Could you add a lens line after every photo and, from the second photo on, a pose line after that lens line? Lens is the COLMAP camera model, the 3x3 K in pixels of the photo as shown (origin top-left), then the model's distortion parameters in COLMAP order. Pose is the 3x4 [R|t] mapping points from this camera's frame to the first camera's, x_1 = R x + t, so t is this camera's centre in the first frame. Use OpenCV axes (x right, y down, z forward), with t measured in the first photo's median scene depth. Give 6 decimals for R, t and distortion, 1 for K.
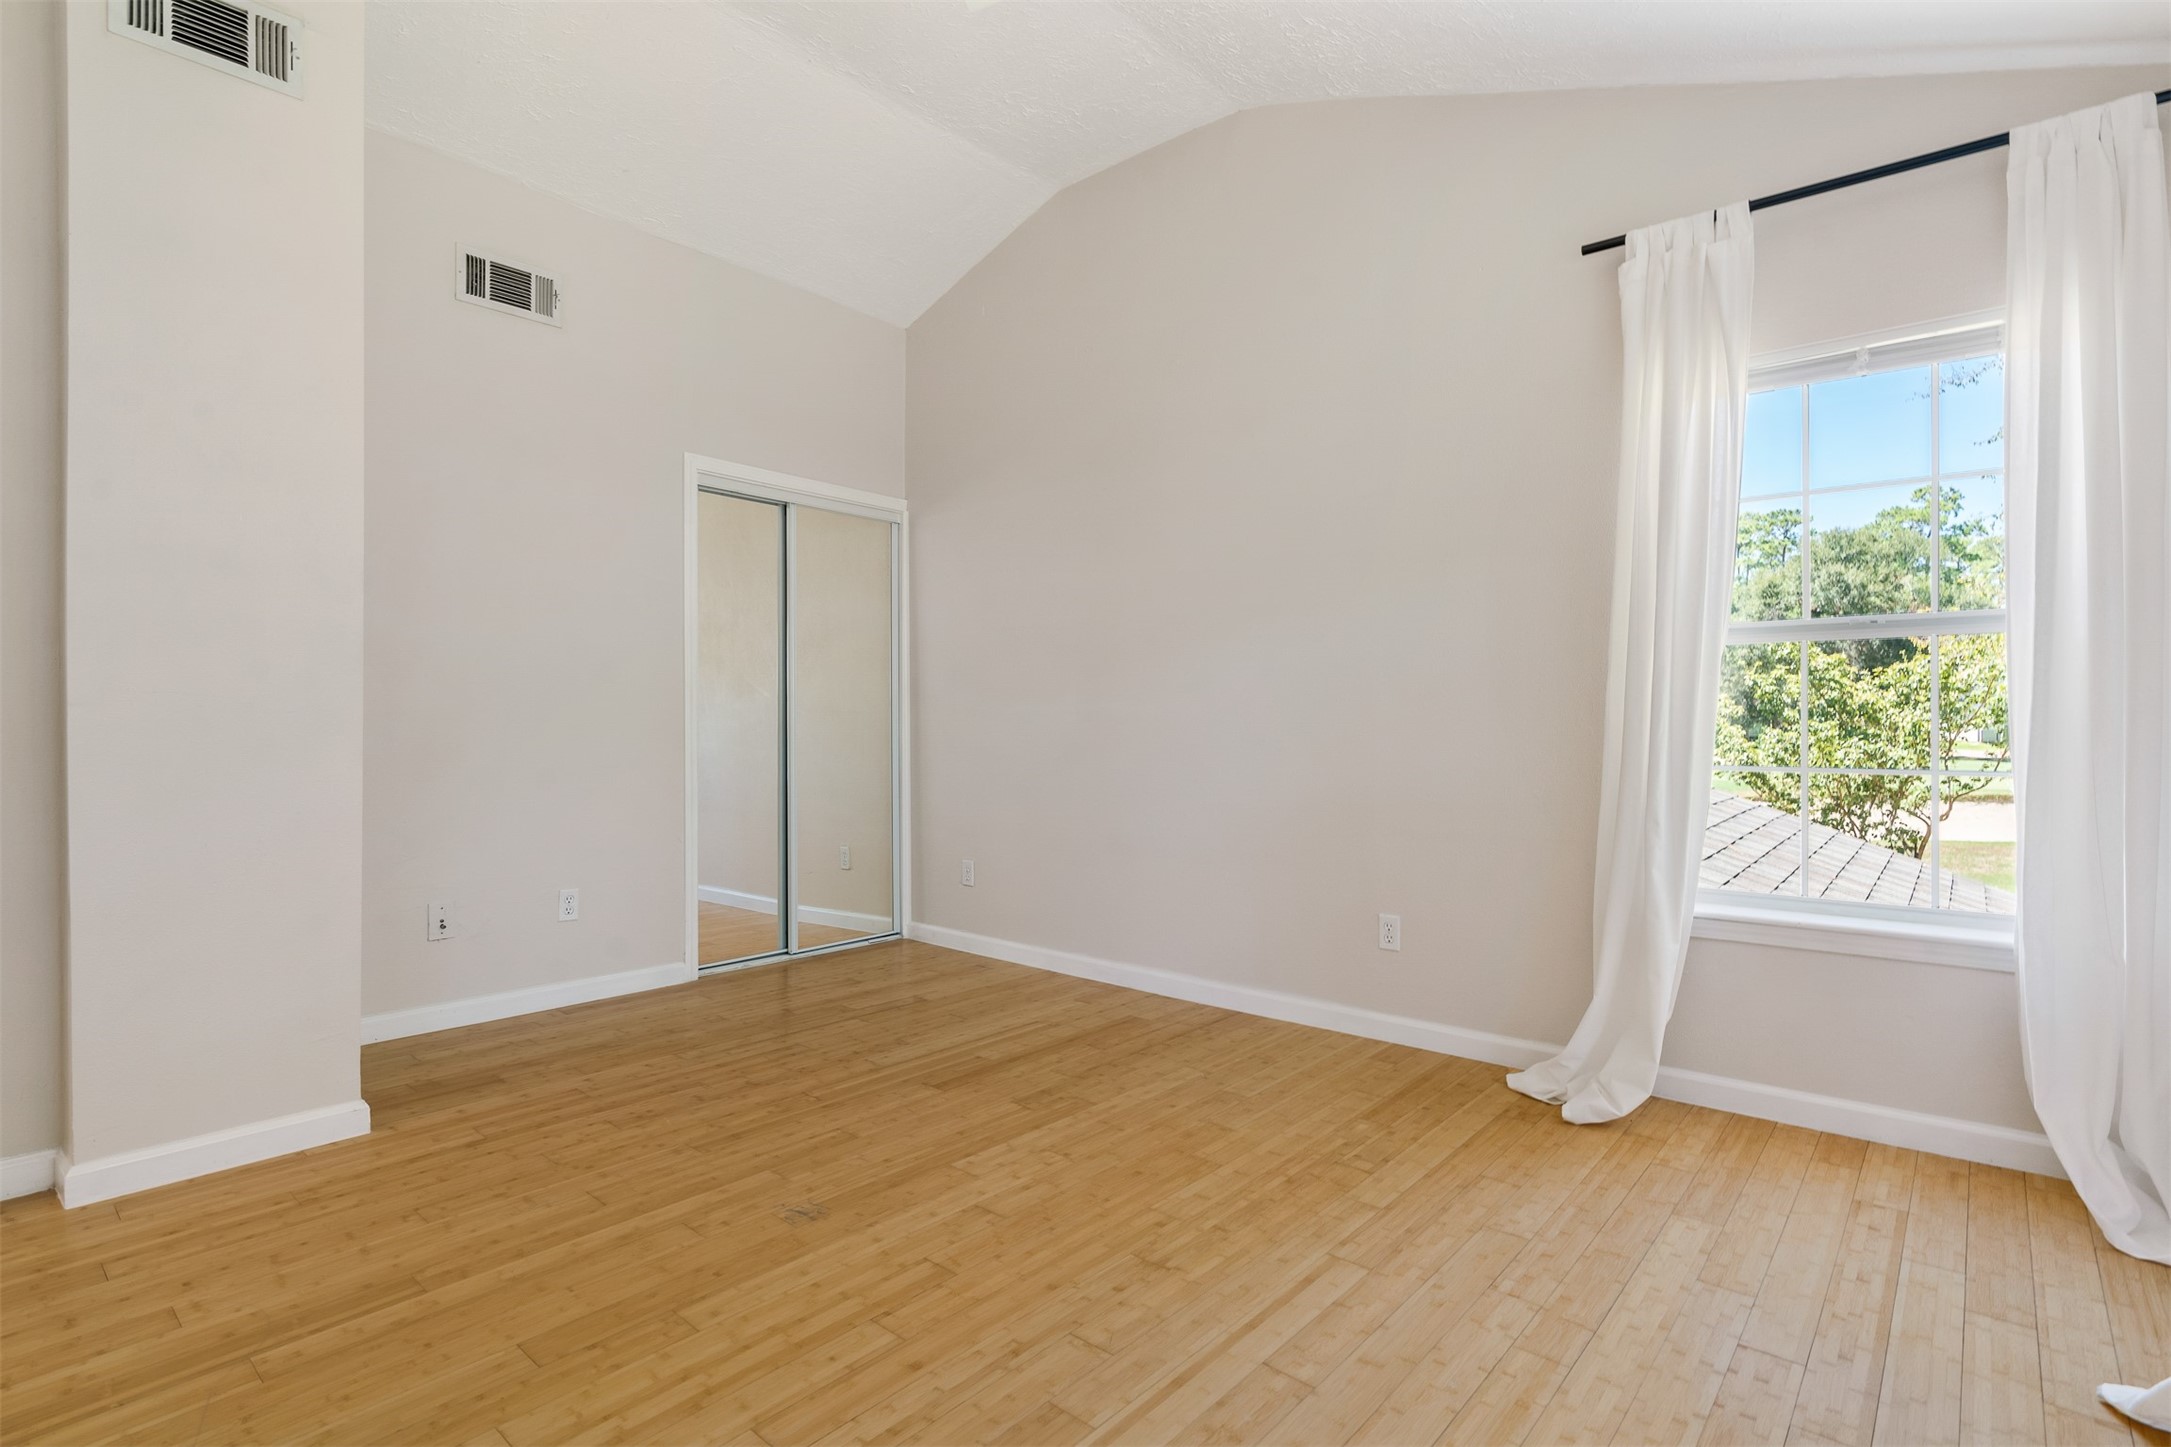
lens RADIAL K [[1041.2, 0, 1108.1], [0, 1041.2, 716.1], [0, 0, 1]] dist [-0.005788, 0.001504]
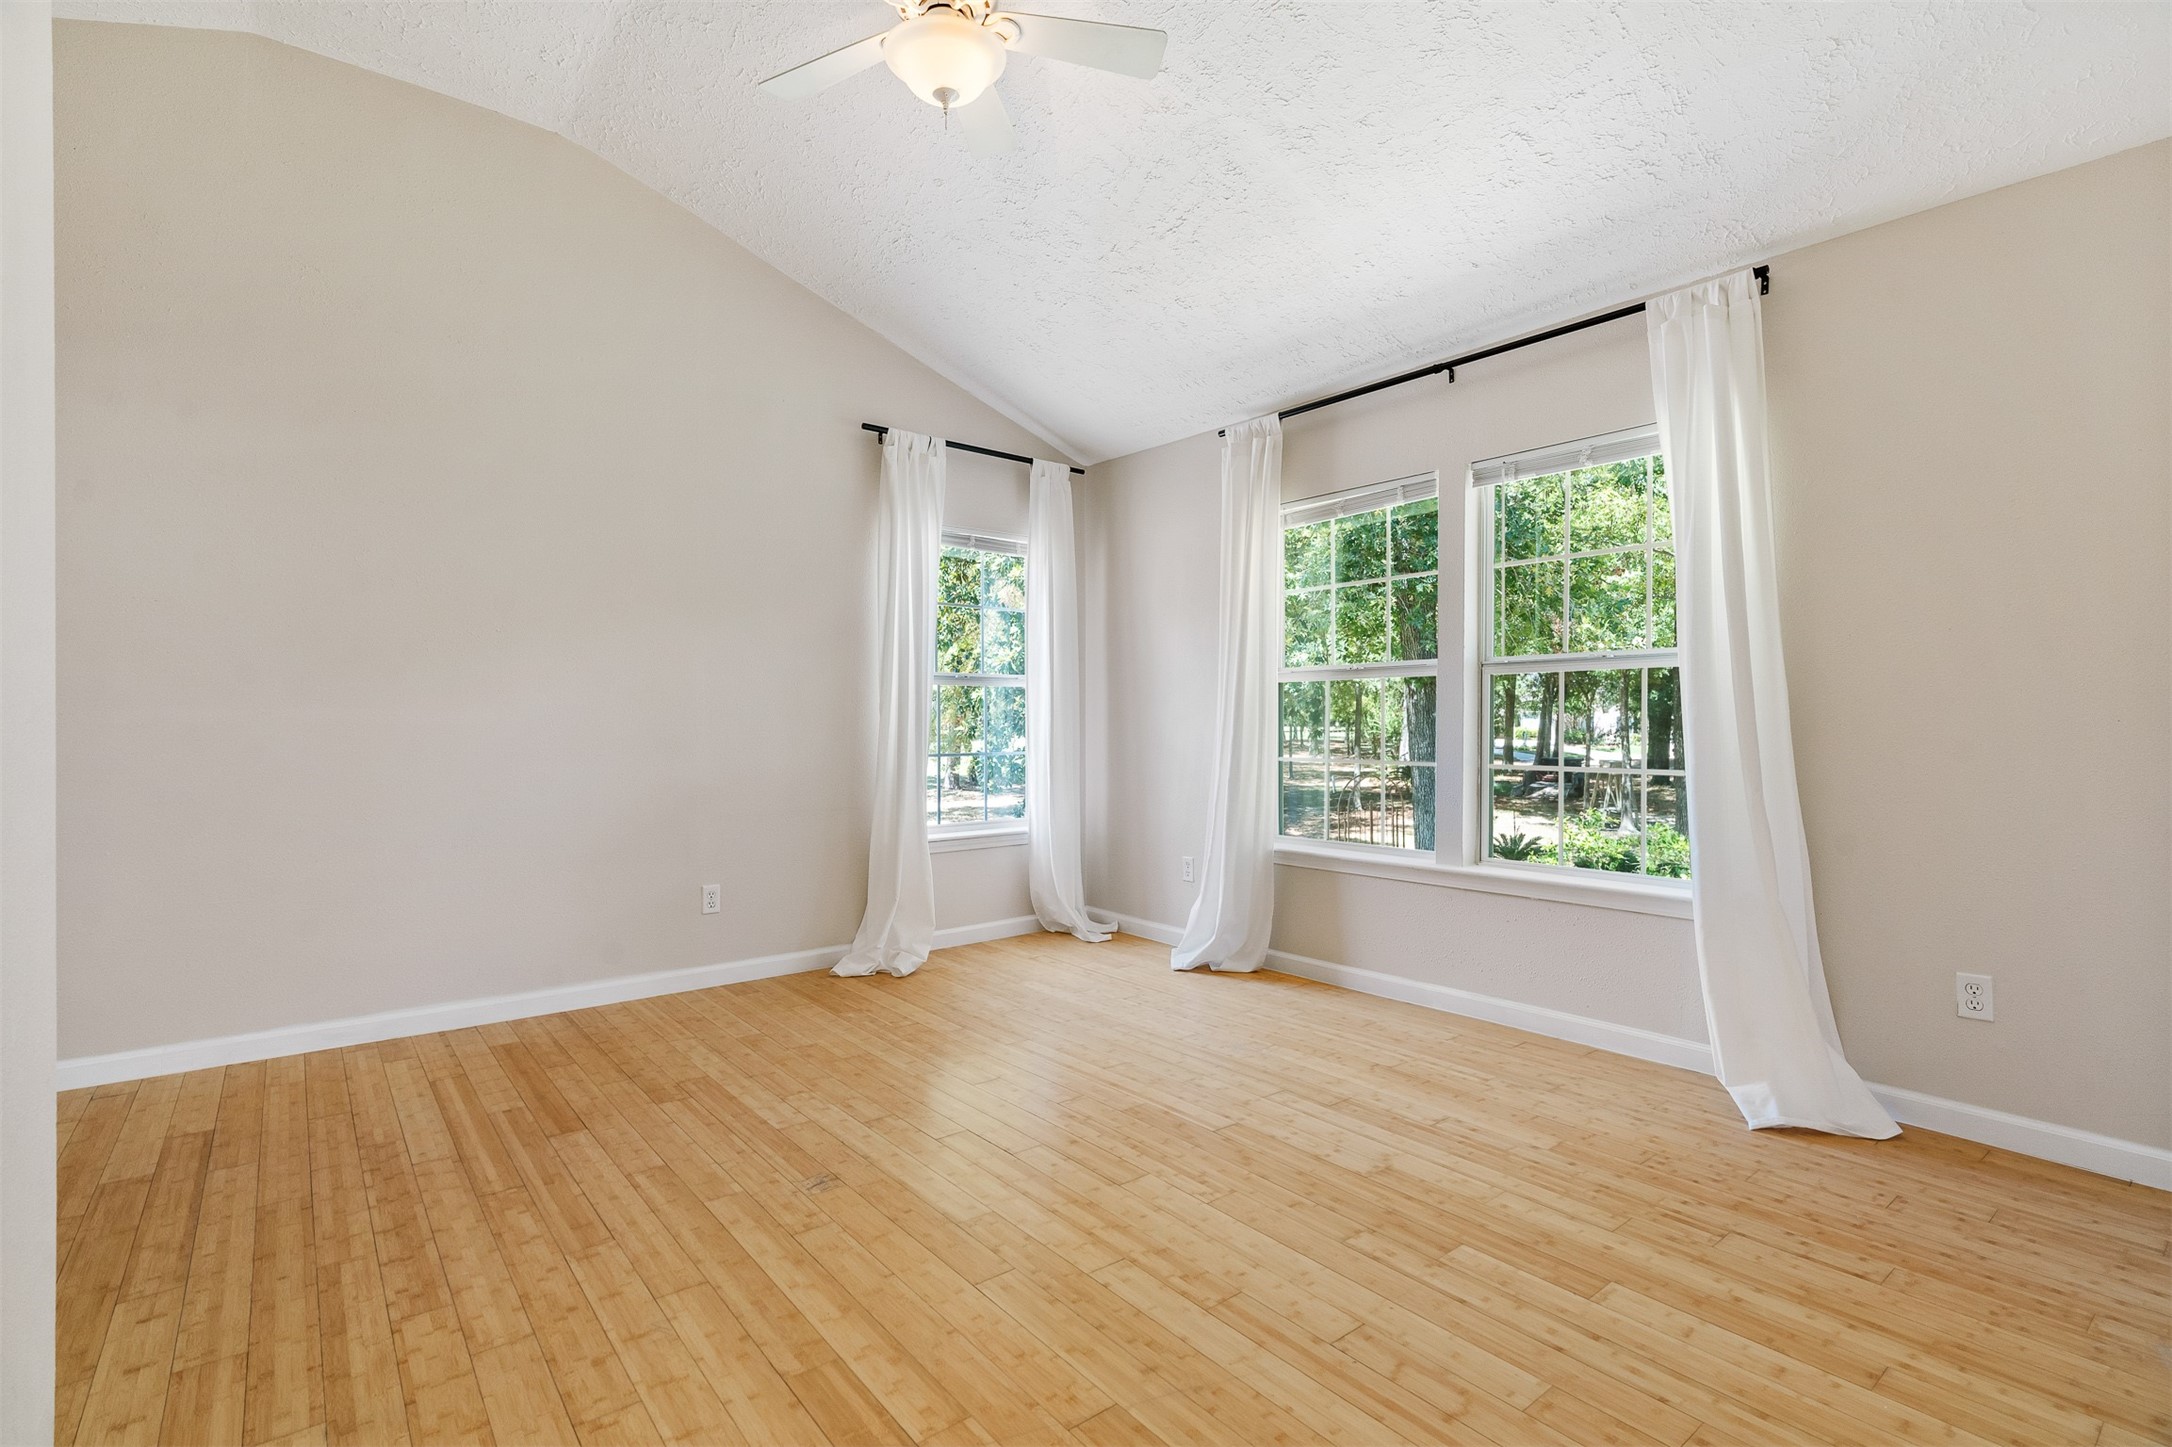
lens RADIAL K [[1001.0, 0, 1078.8], [0, 1001.0, 719.9], [0, 0, 1]] dist [-0.004263, 0.000561]
pose [[0.194225, 0.004286, 0.980948, -0.968827], [-0.003213, 0.999988, -0.003733, -0.000355], [-0.980952, -0.002427, 0.194236, 0.410706]]
